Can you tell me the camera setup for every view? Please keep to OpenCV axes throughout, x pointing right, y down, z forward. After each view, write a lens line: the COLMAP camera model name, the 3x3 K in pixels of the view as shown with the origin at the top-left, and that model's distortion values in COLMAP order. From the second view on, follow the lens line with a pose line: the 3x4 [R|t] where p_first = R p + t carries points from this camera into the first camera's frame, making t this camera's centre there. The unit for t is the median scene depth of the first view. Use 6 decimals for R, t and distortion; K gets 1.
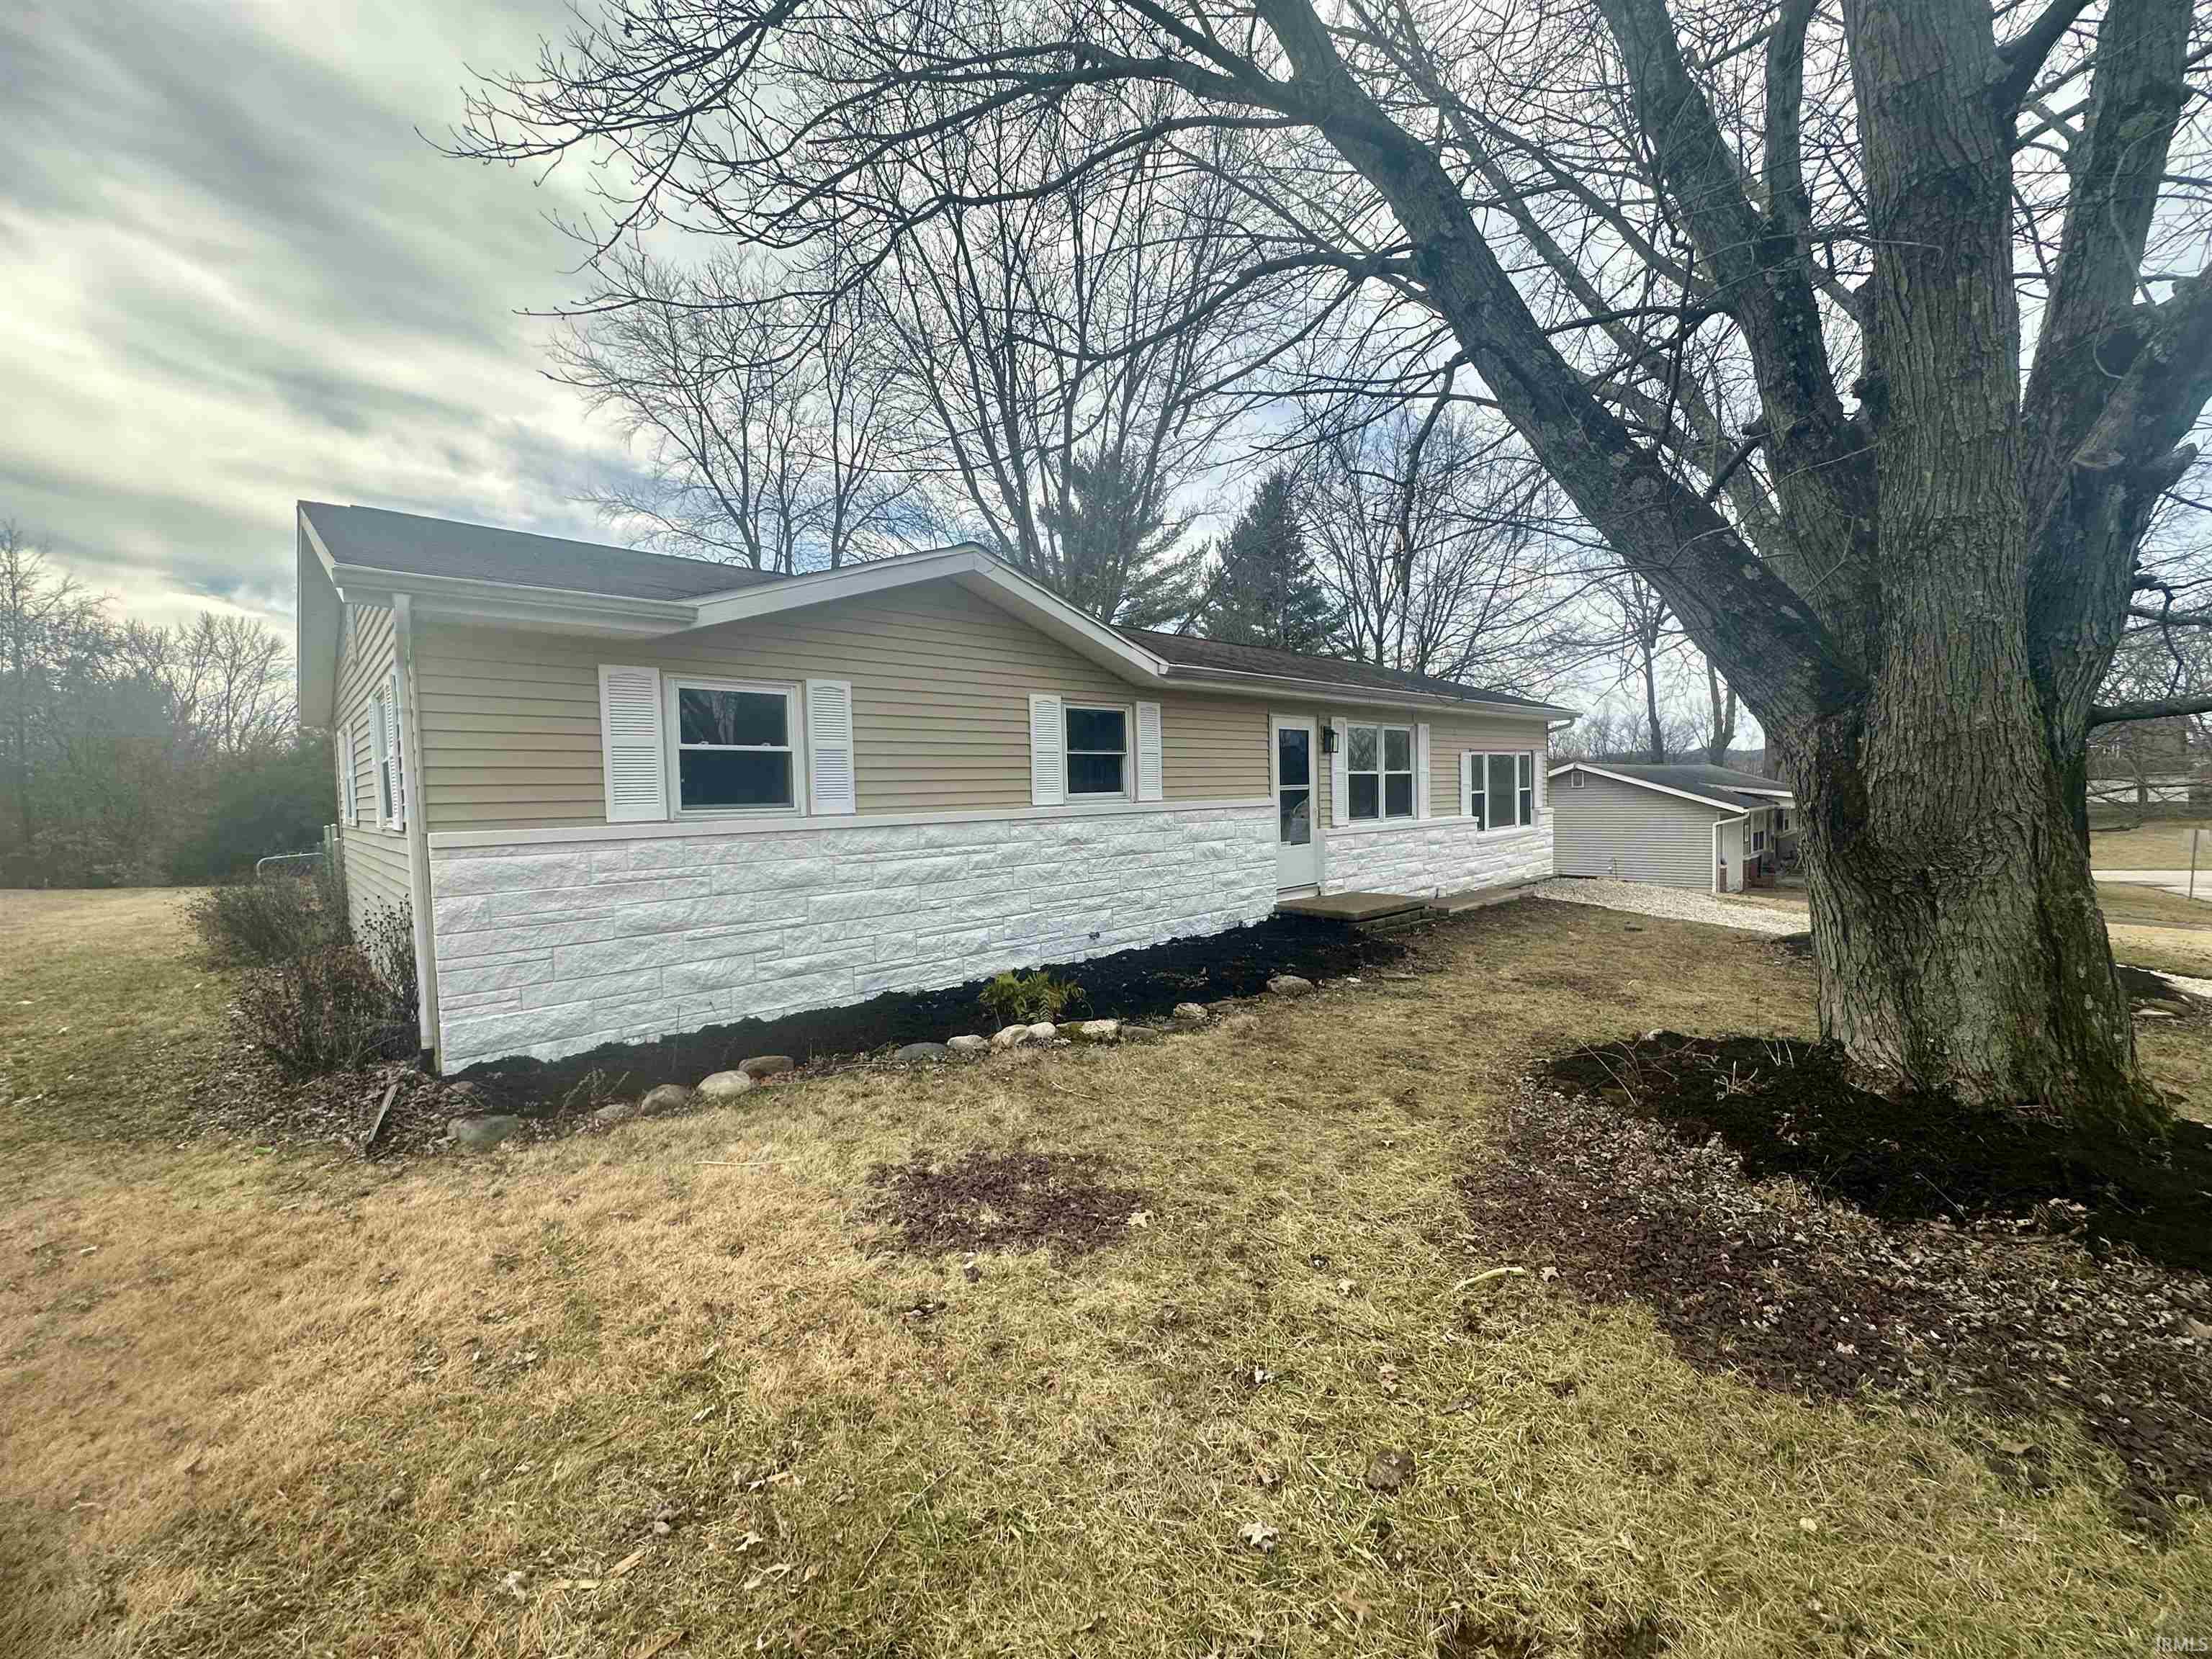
lens RADIAL K [[877.3, 0, 1109.0], [0, 877.3, 836.6], [0, 0, 1]] dist [-0.006643, 0.000847]
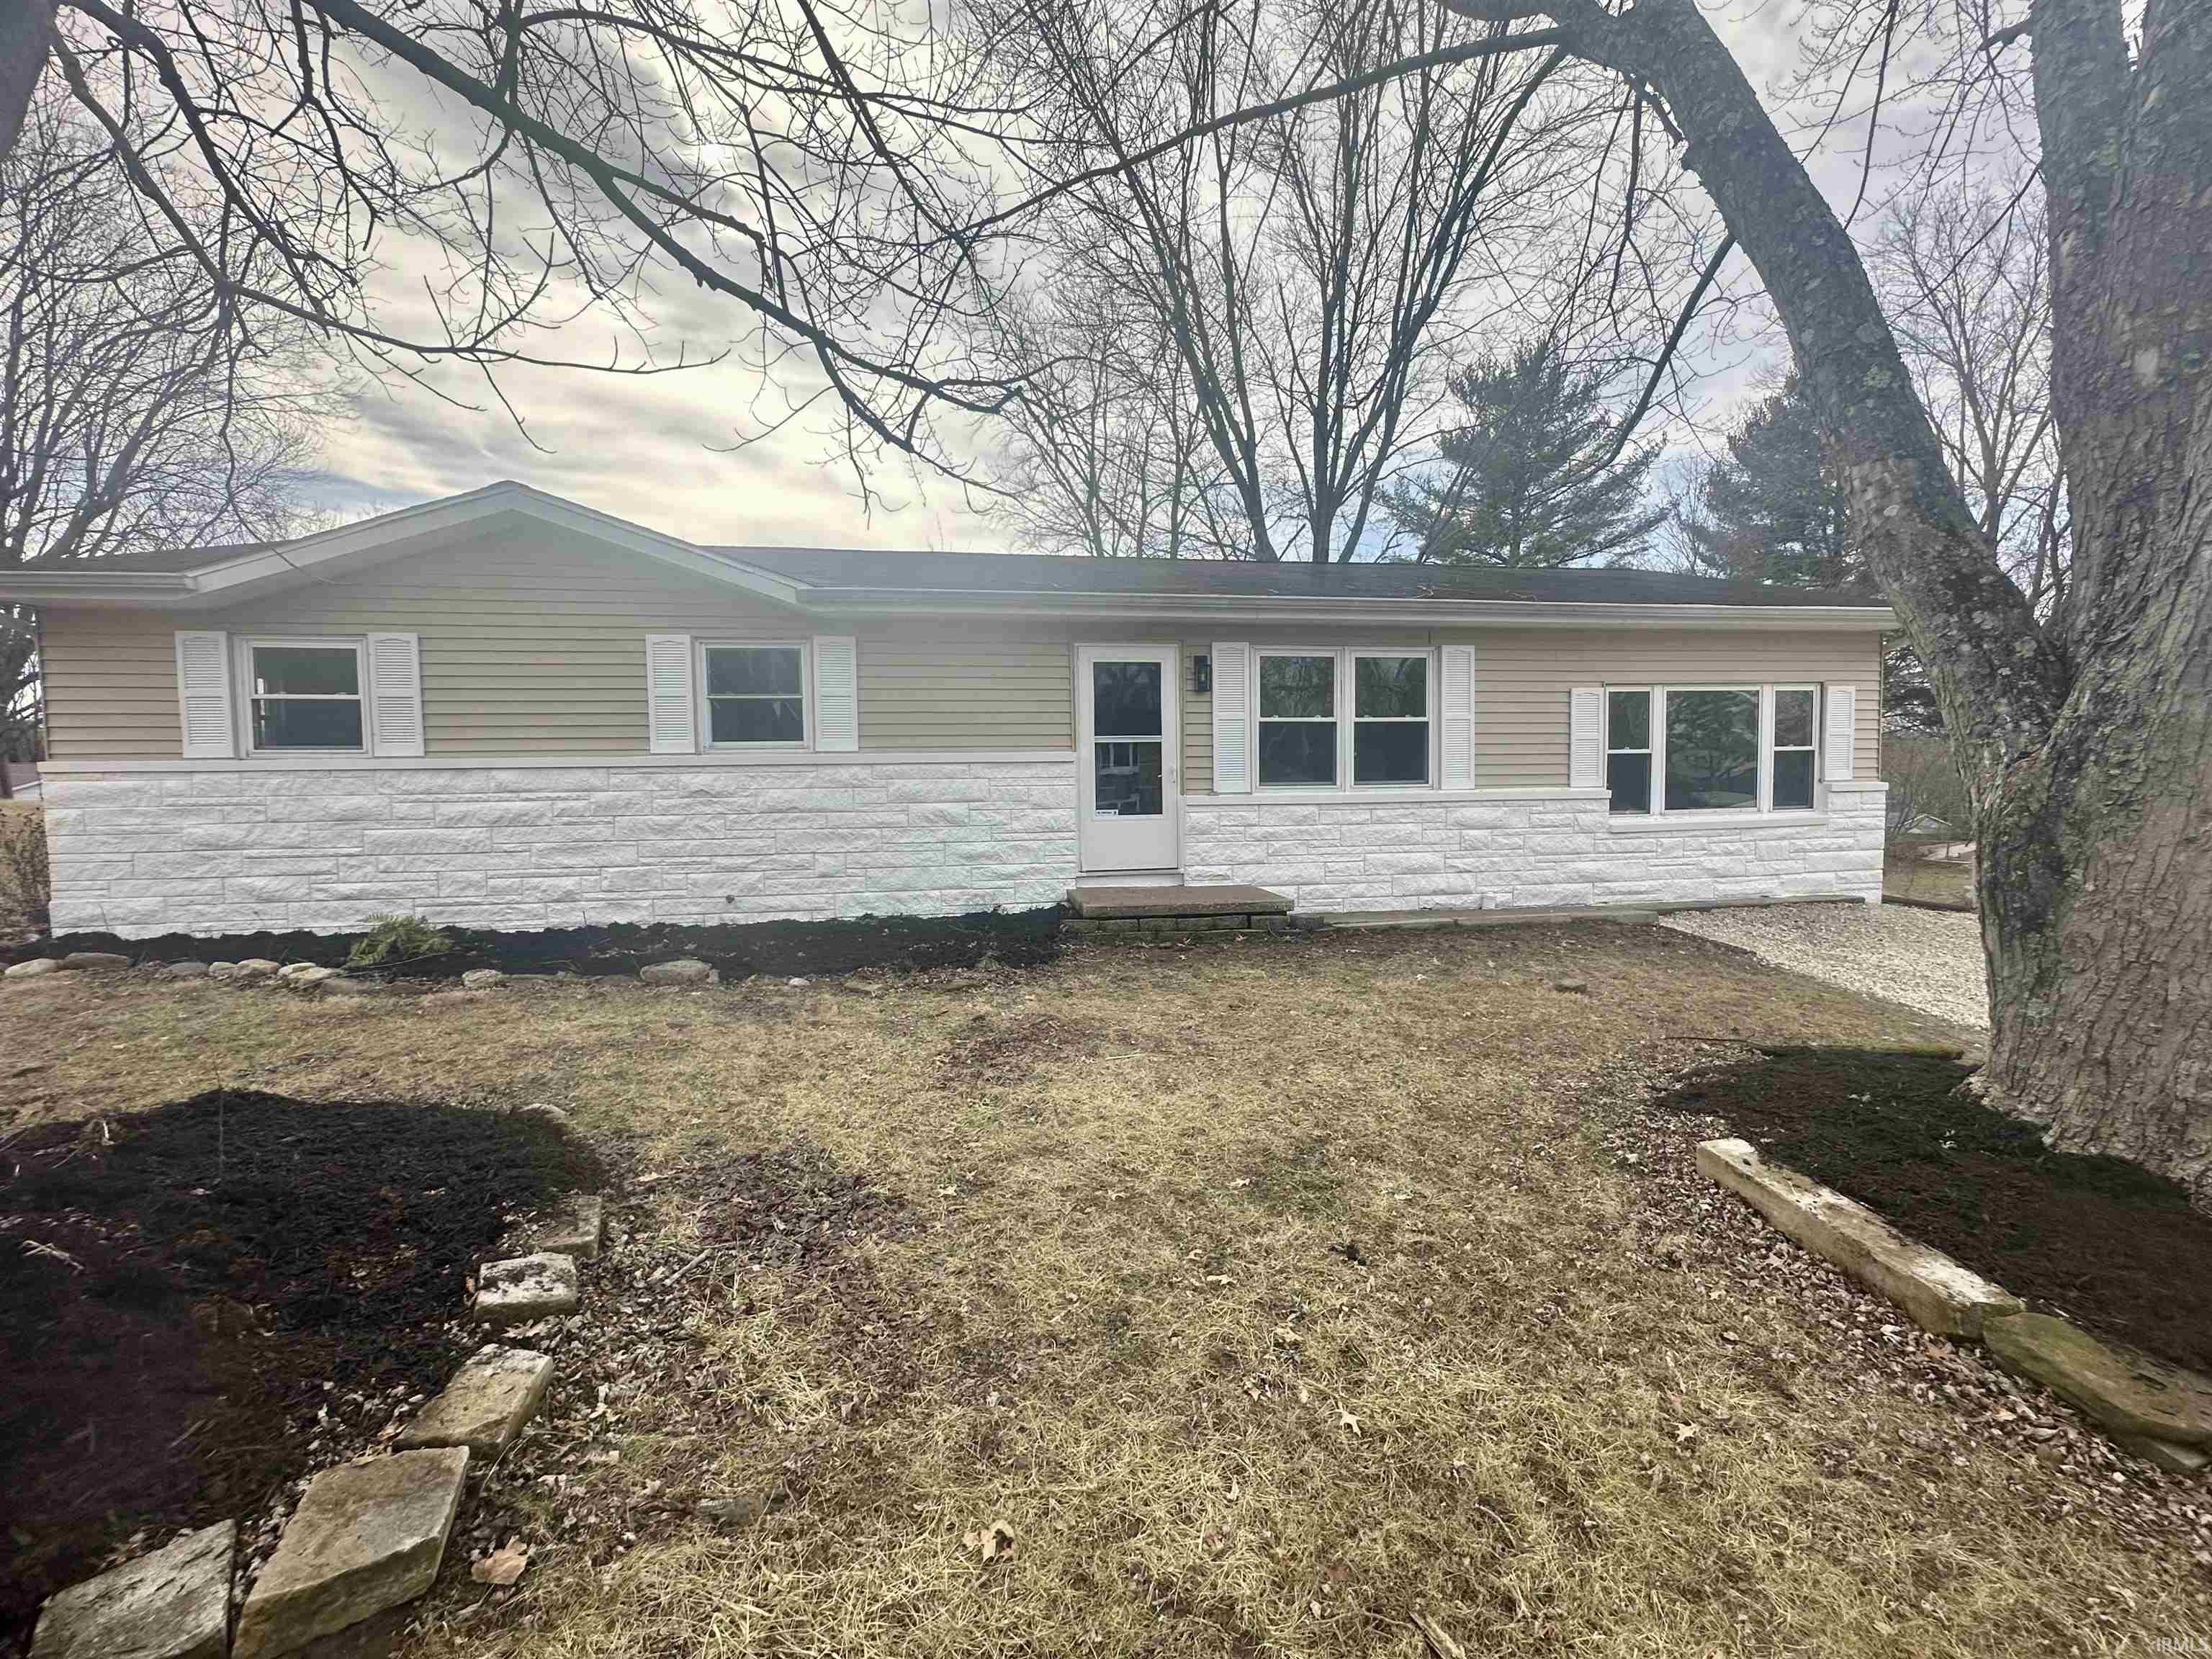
lens RADIAL K [[877.3, 0, 1109.0], [0, 877.3, 824.5], [0, 0, 1]] dist [-0.006643, 0.000847]
pose [[0.825944, 0.051395, -0.561405, 0.807781], [-0.038489, 0.998653, 0.034798, -0.010447], [0.562437, -0.007133, 0.826809, 0.470068]]
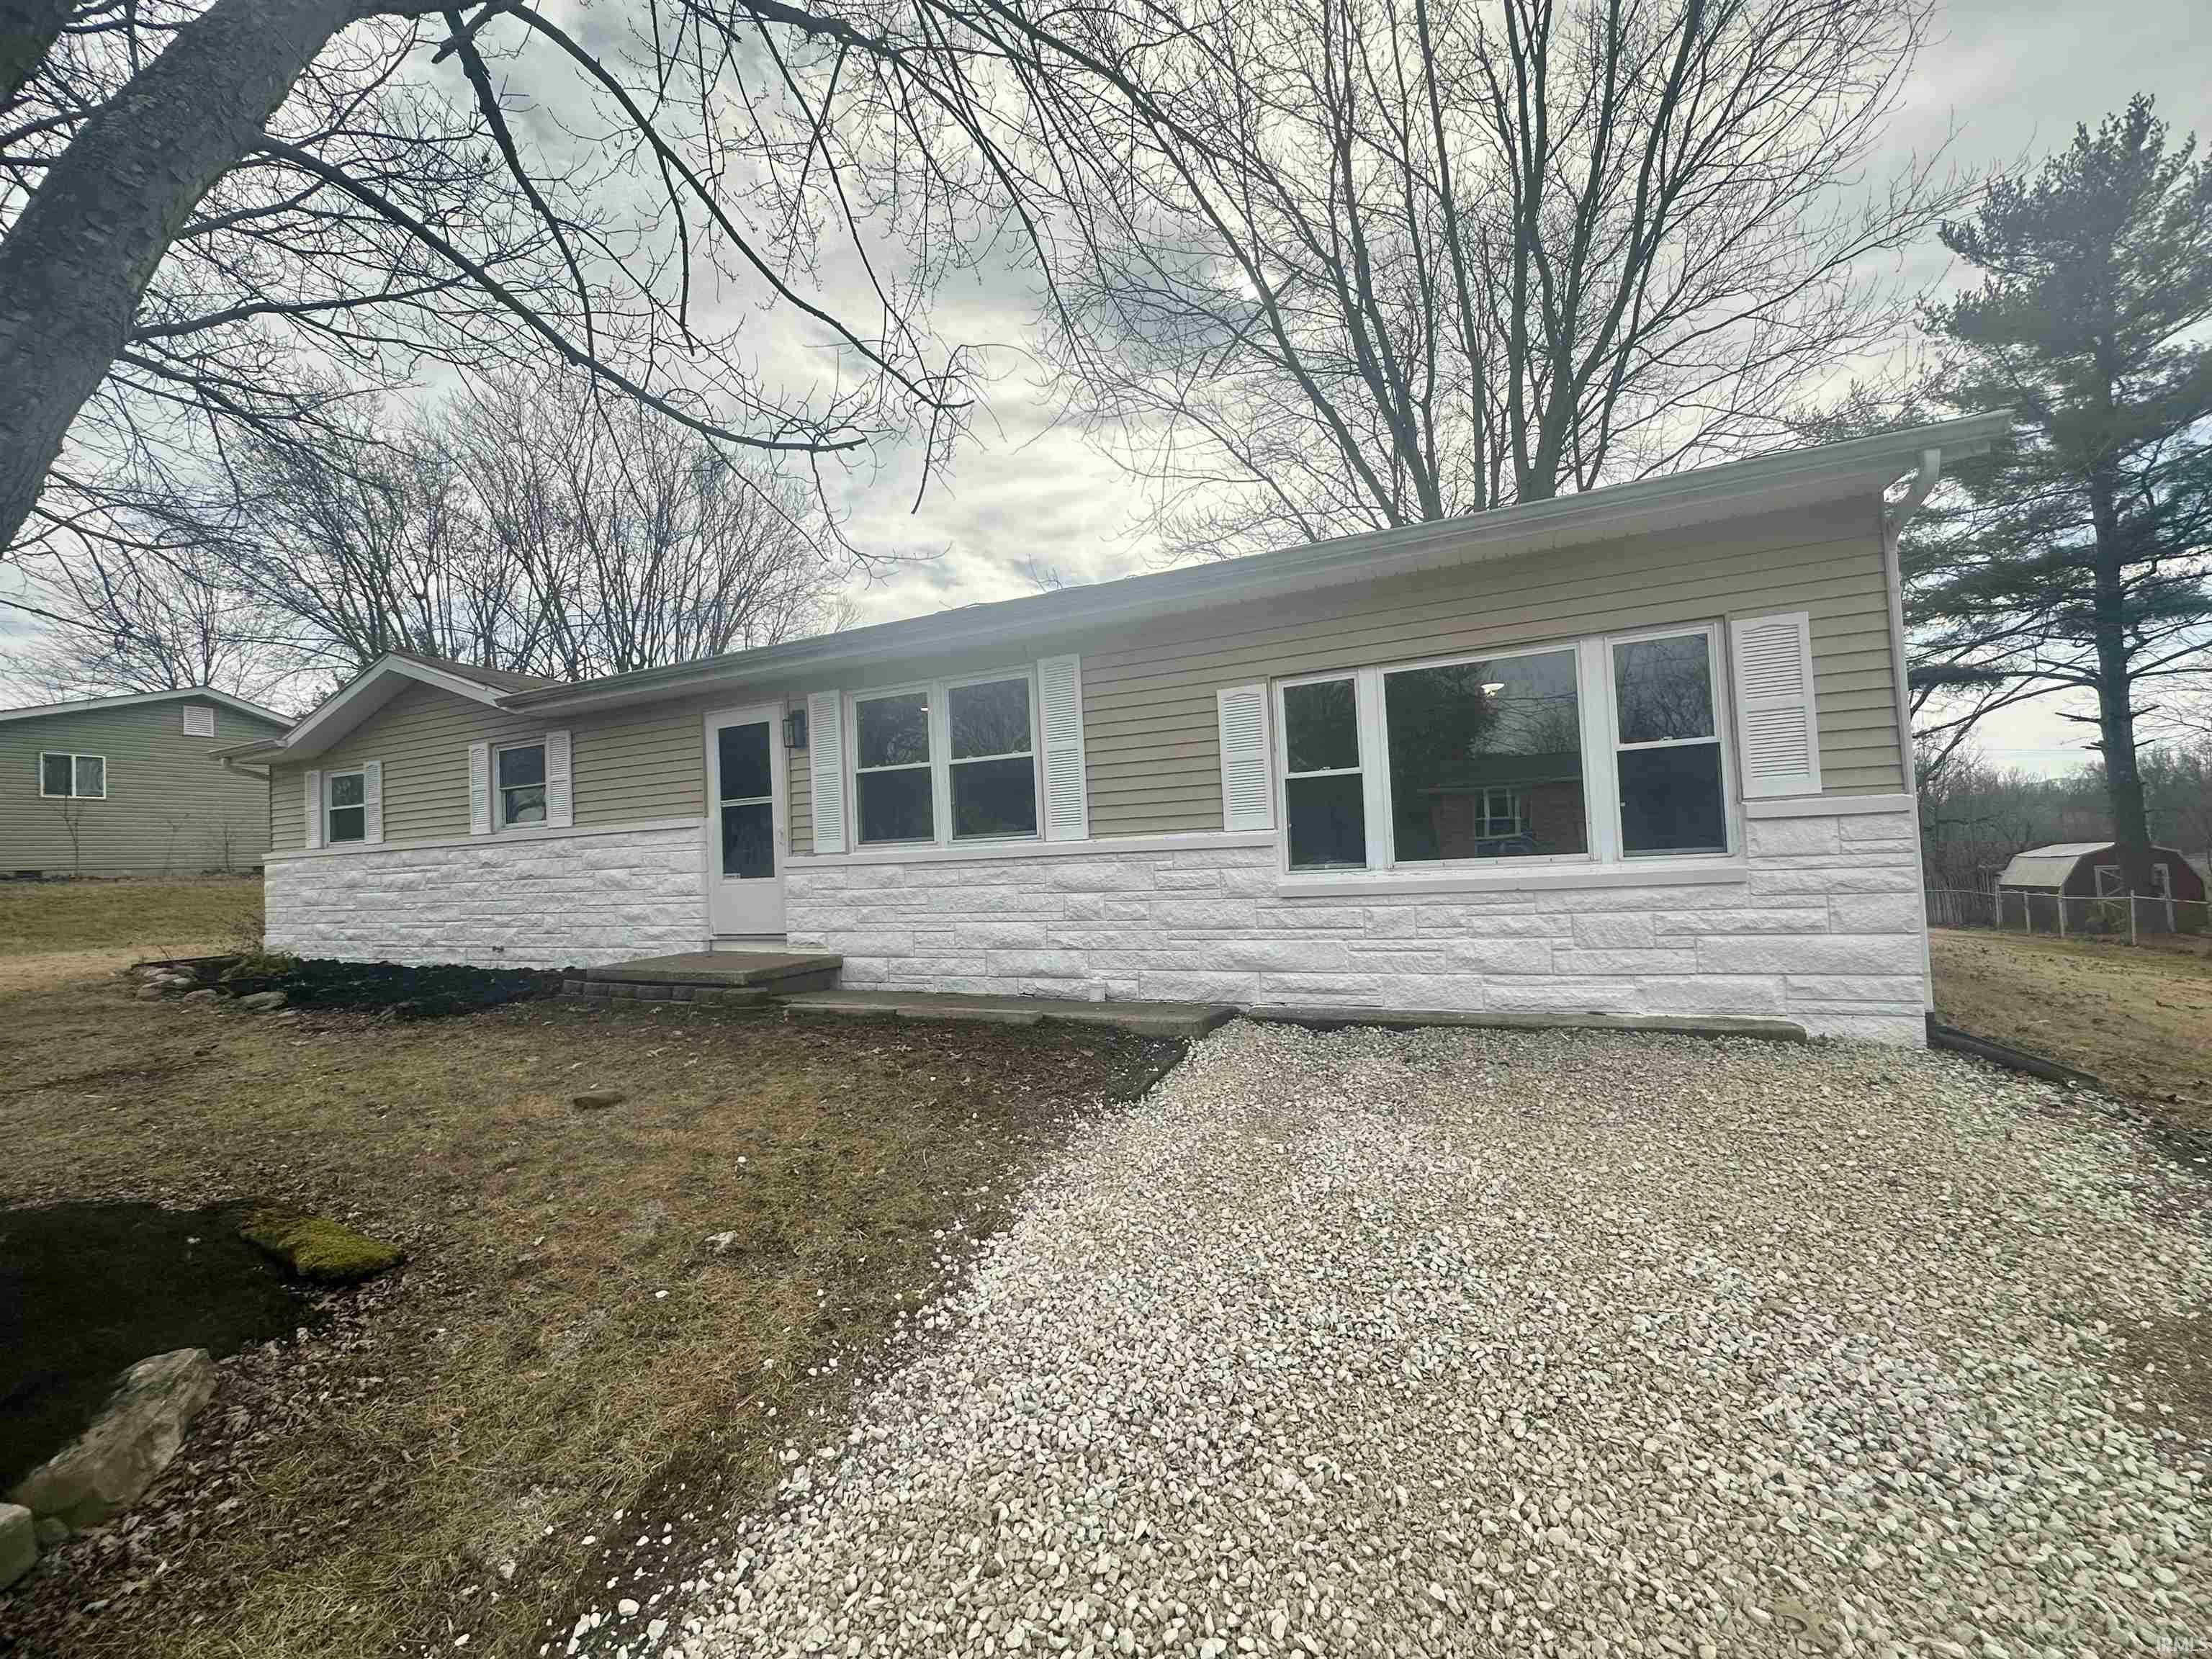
lens RADIAL K [[877.3, 0, 1115.2], [0, 877.3, 831.2], [0, 0, 1]] dist [-0.006643, 0.000847]
pose [[0.374043, -0.018368, -0.927229, 1.321341], [-0.013083, 0.999600, -0.025080, -0.020787], [0.927319, 0.021512, 0.373653, 1.306434]]
